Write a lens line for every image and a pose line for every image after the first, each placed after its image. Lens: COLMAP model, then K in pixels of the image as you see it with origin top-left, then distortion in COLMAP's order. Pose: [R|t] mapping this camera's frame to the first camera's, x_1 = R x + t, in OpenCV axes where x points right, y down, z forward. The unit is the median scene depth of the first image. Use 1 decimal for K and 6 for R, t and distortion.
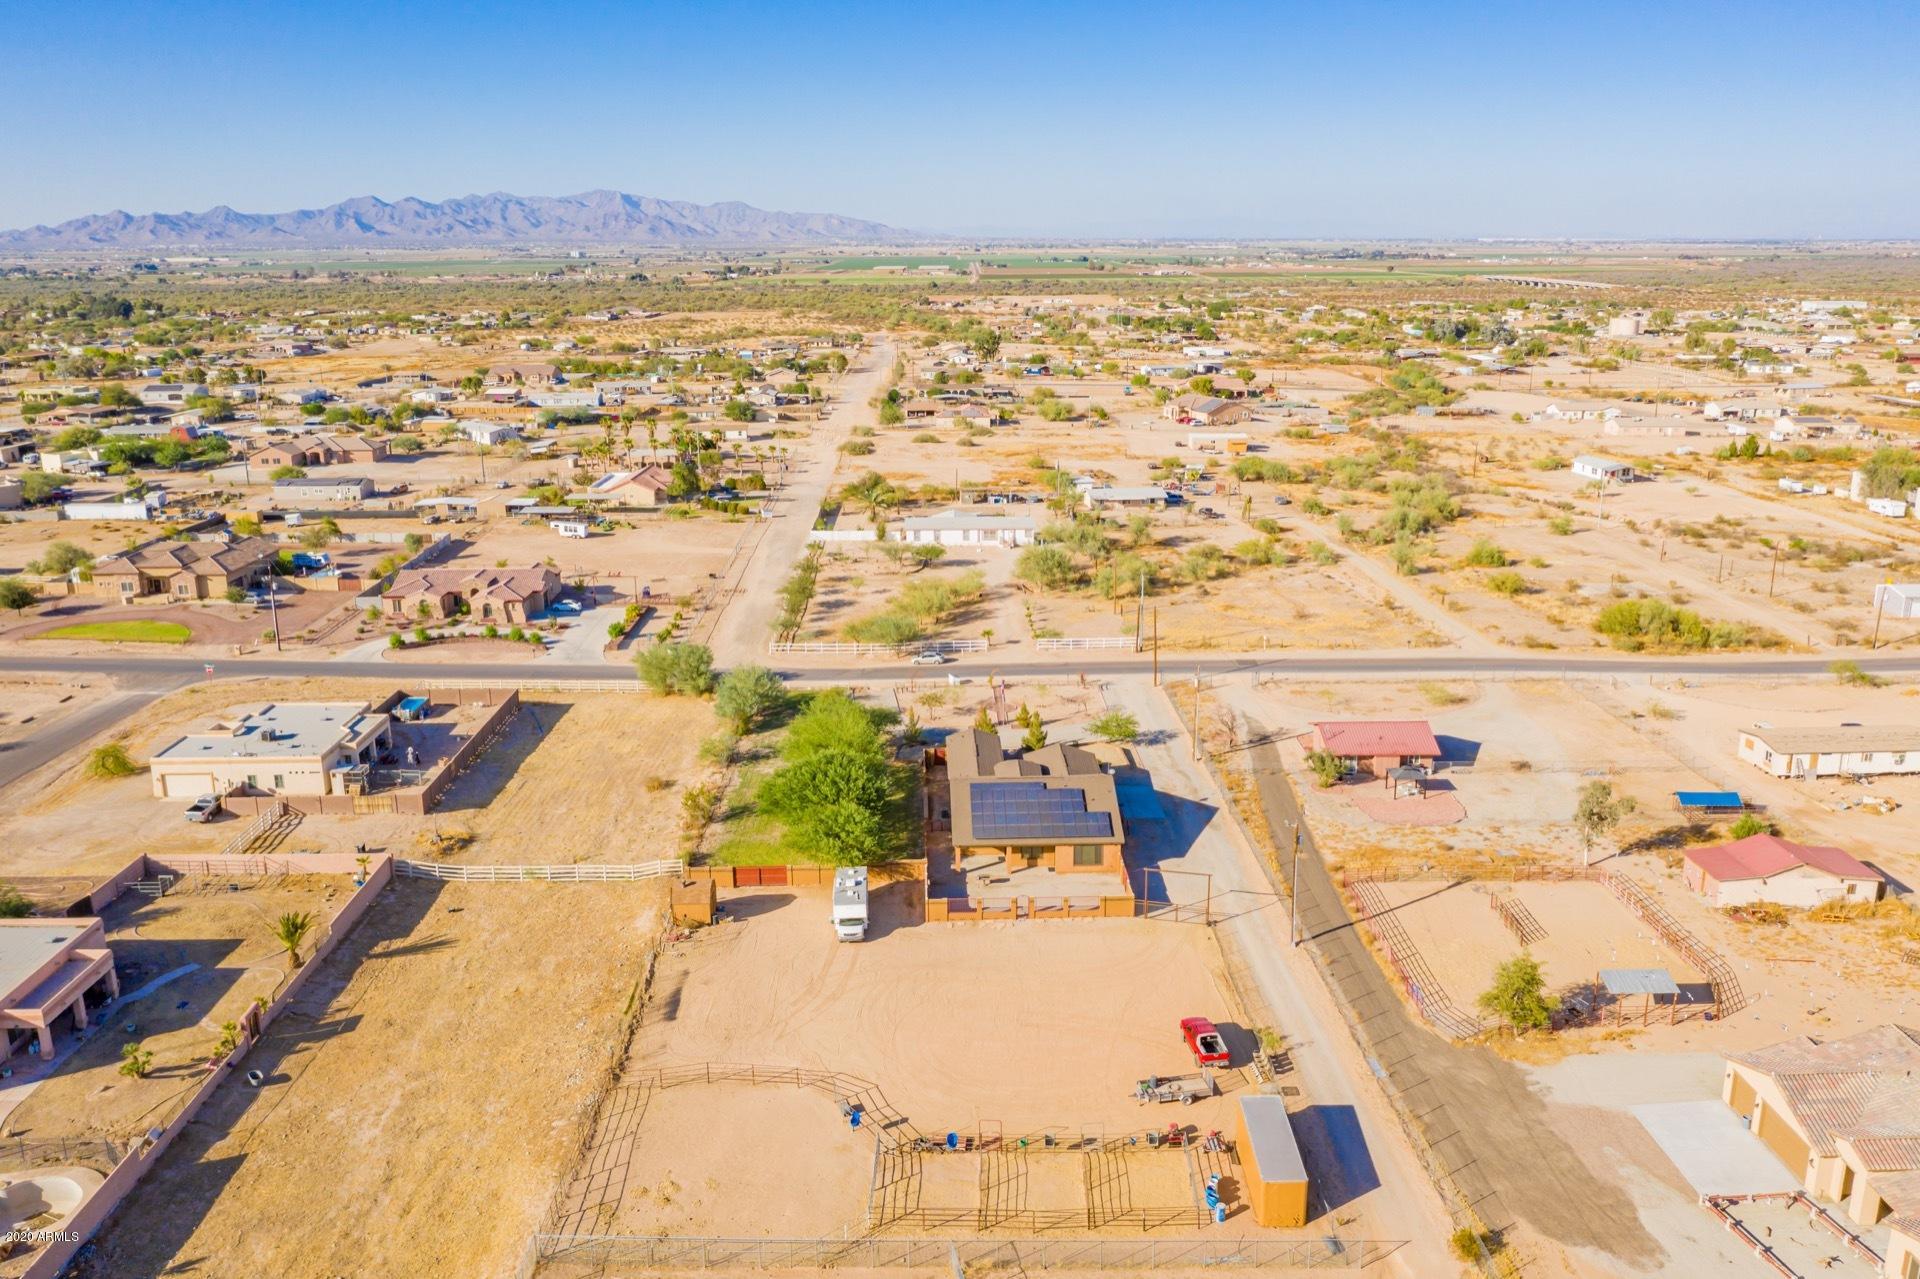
lens RADIAL K [[1518.0, 0, 974.5], [0, 1518.0, 647.9], [0, 0, 1]] dist [-0.016384, 0.001447]
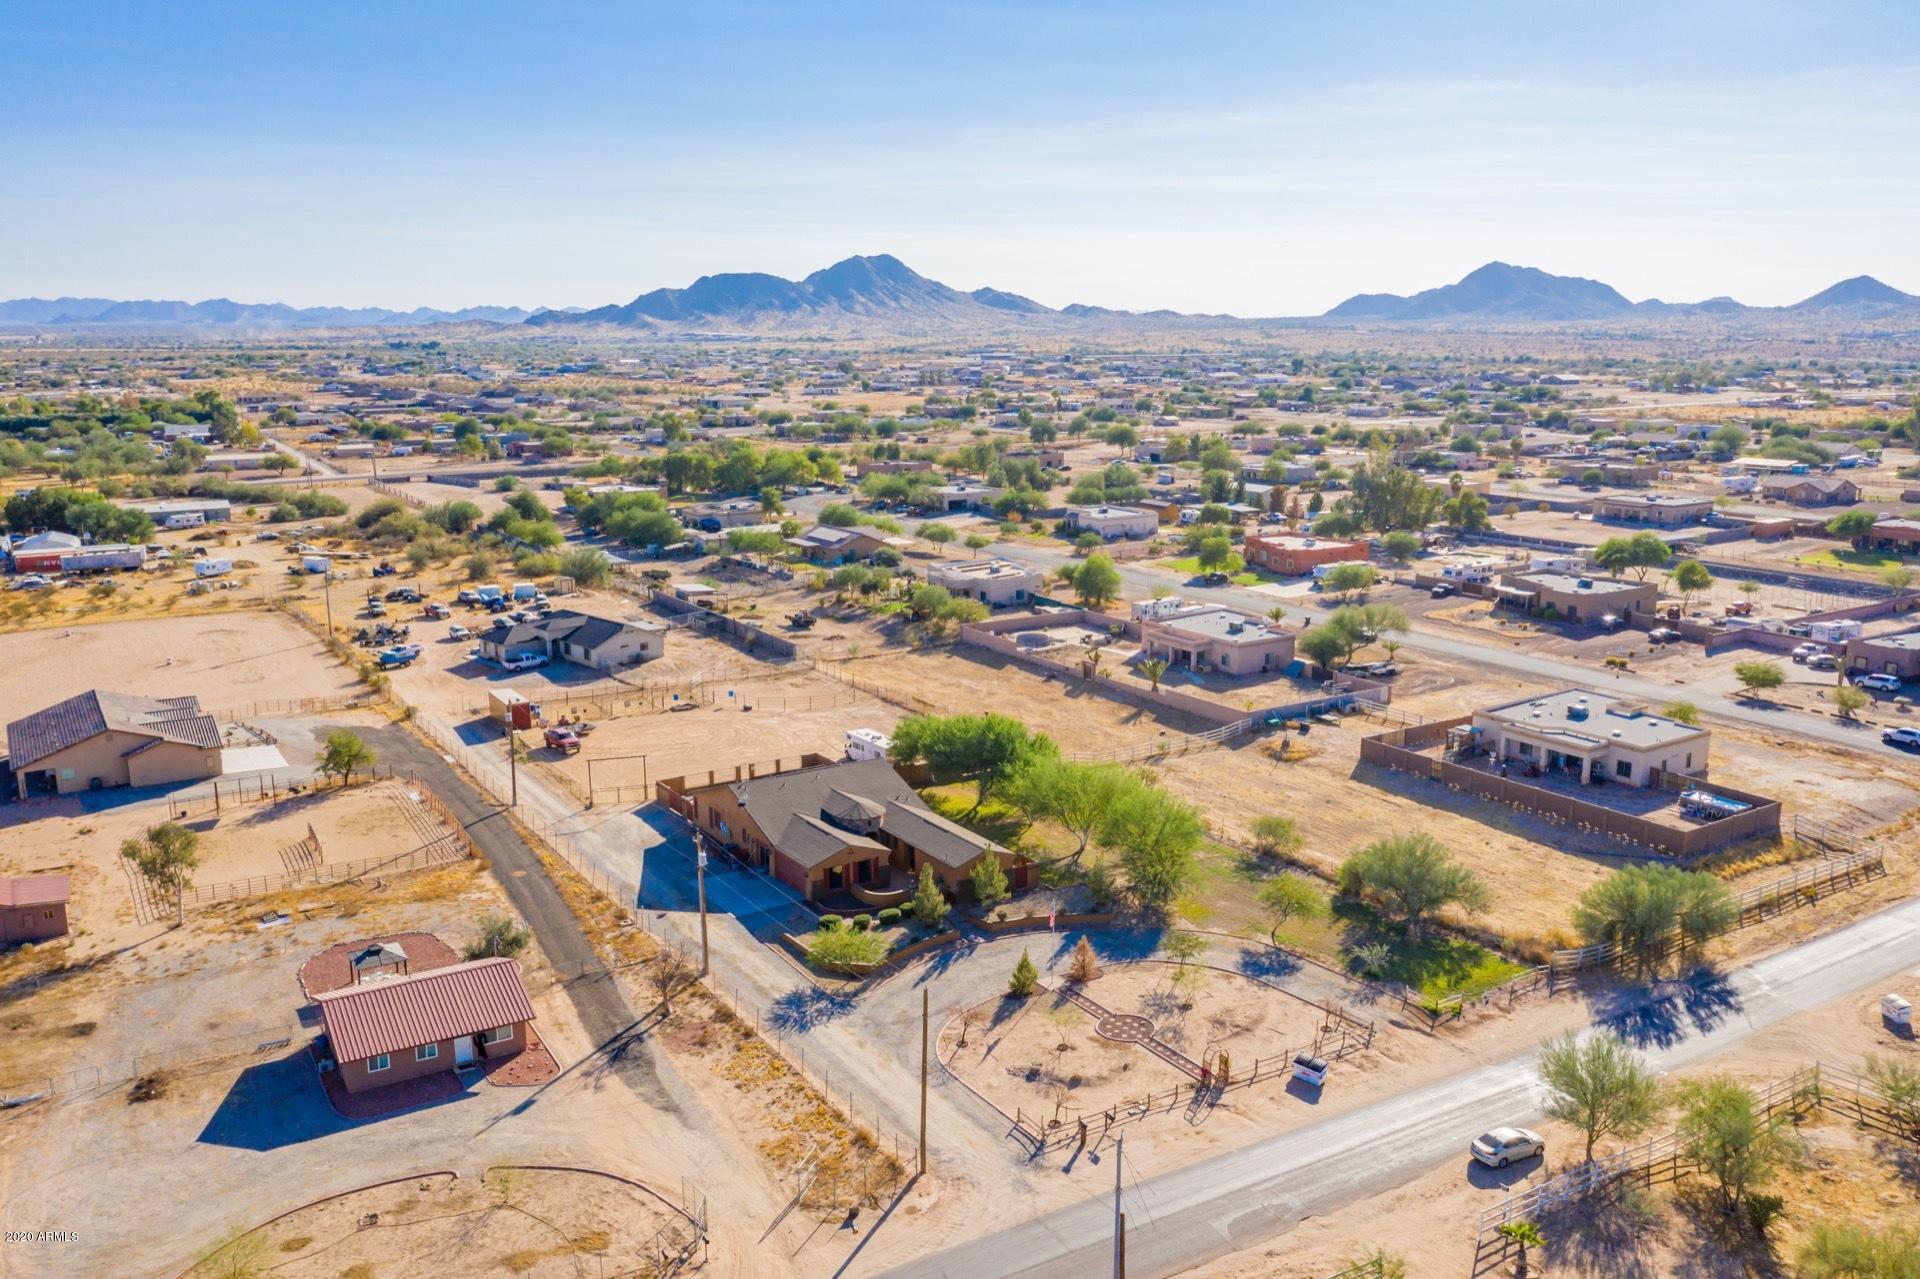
lens RADIAL K [[1518.0, 0, 970.4], [0, 1518.0, 678.6], [0, 0, 1]] dist [-0.016384, 0.001447]
pose [[-0.857568, 0.126936, -0.498462, 0.440700], [-0.123321, 0.890070, 0.438826, -0.416893], [0.499368, 0.437794, -0.747642, 1.841631]]
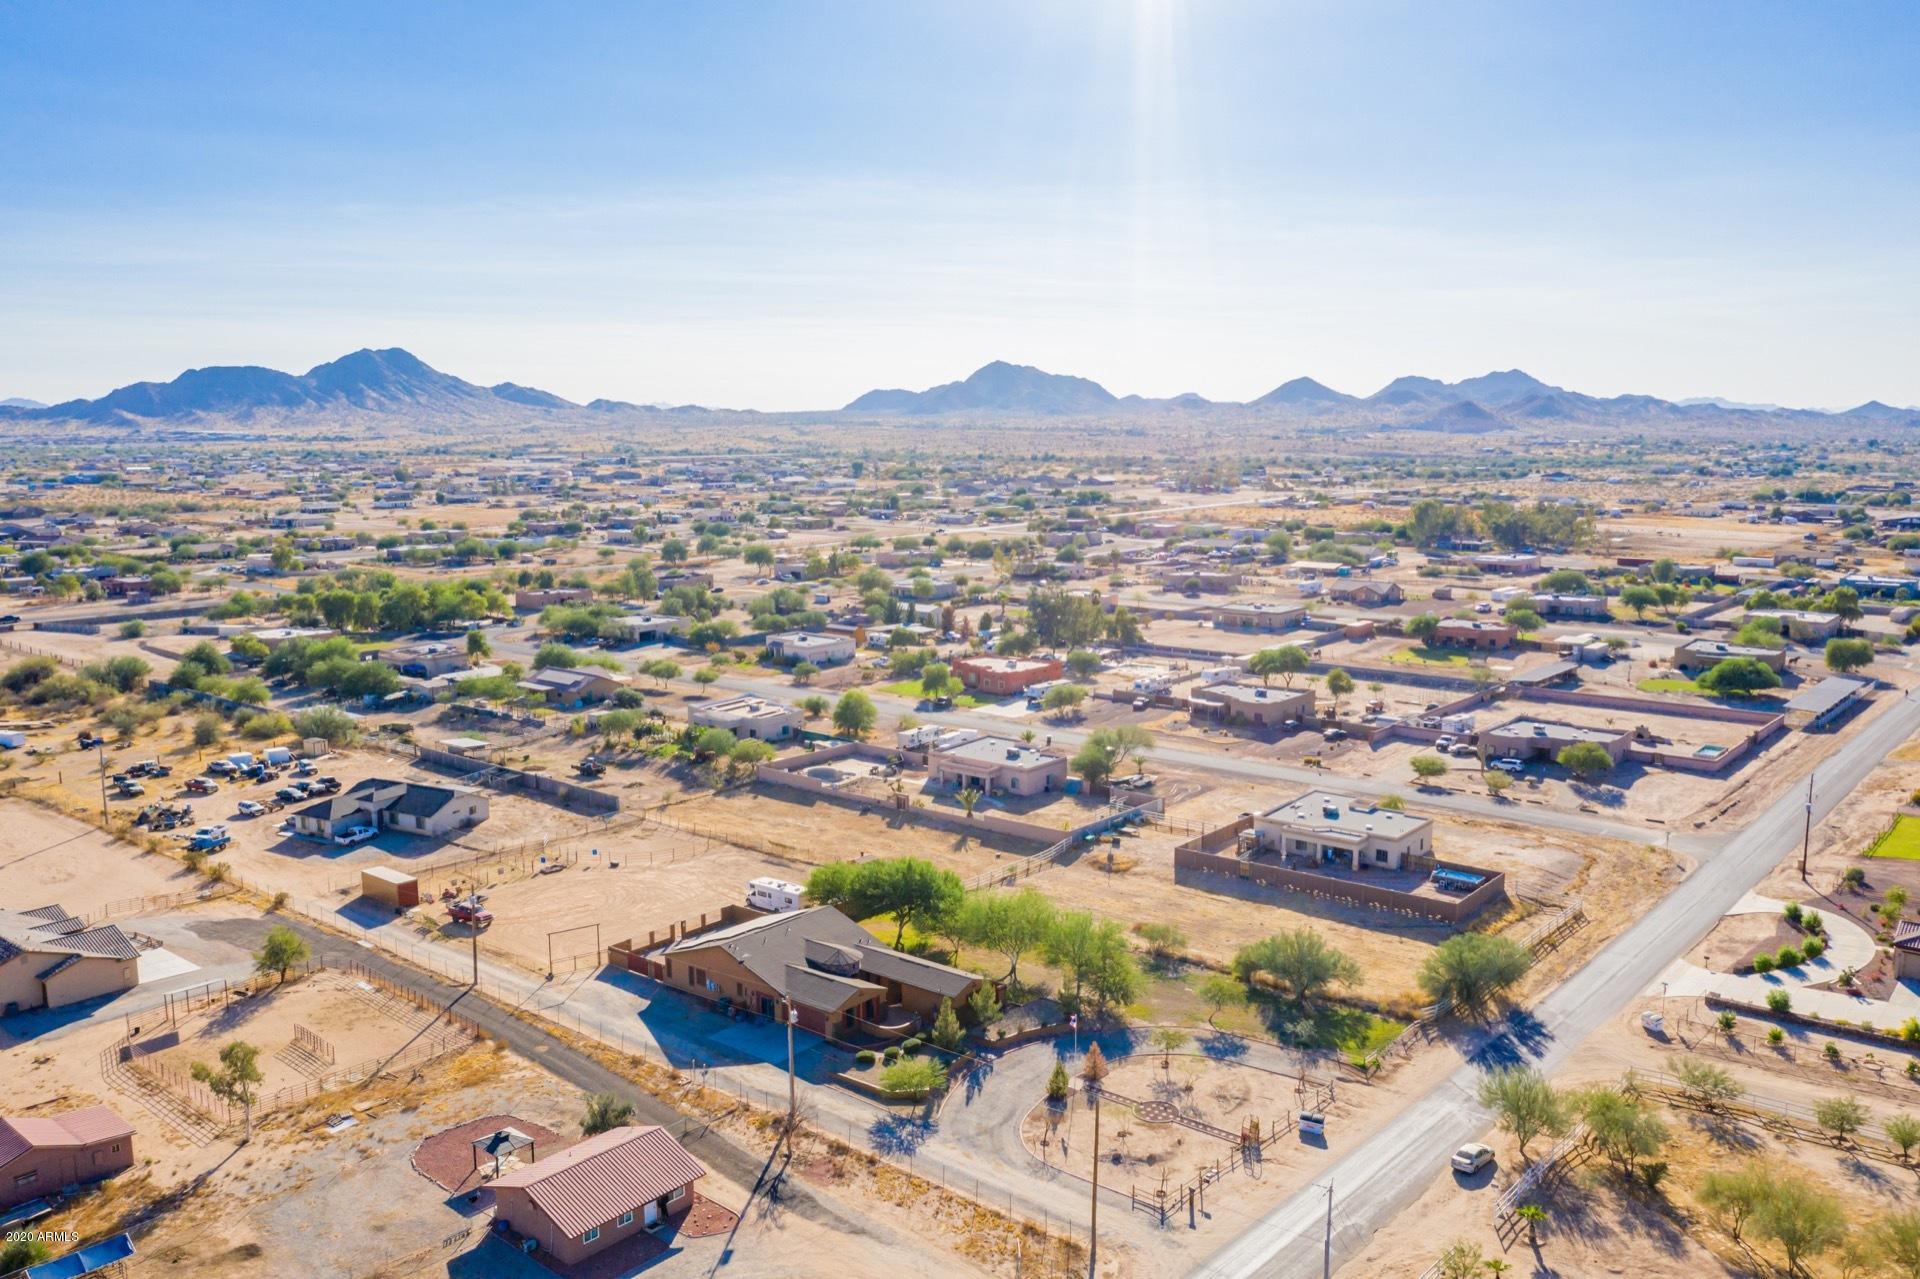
lens RADIAL K [[1518.0, 0, 971.4], [0, 1518.0, 628.2], [0, 0, 1]] dist [-0.016384, 0.001447]
pose [[-0.658049, 0.114547, -0.744212, 0.764428], [-0.186643, 0.932703, 0.308594, -0.493404], [0.729477, 0.341972, -0.592384, 1.766911]]
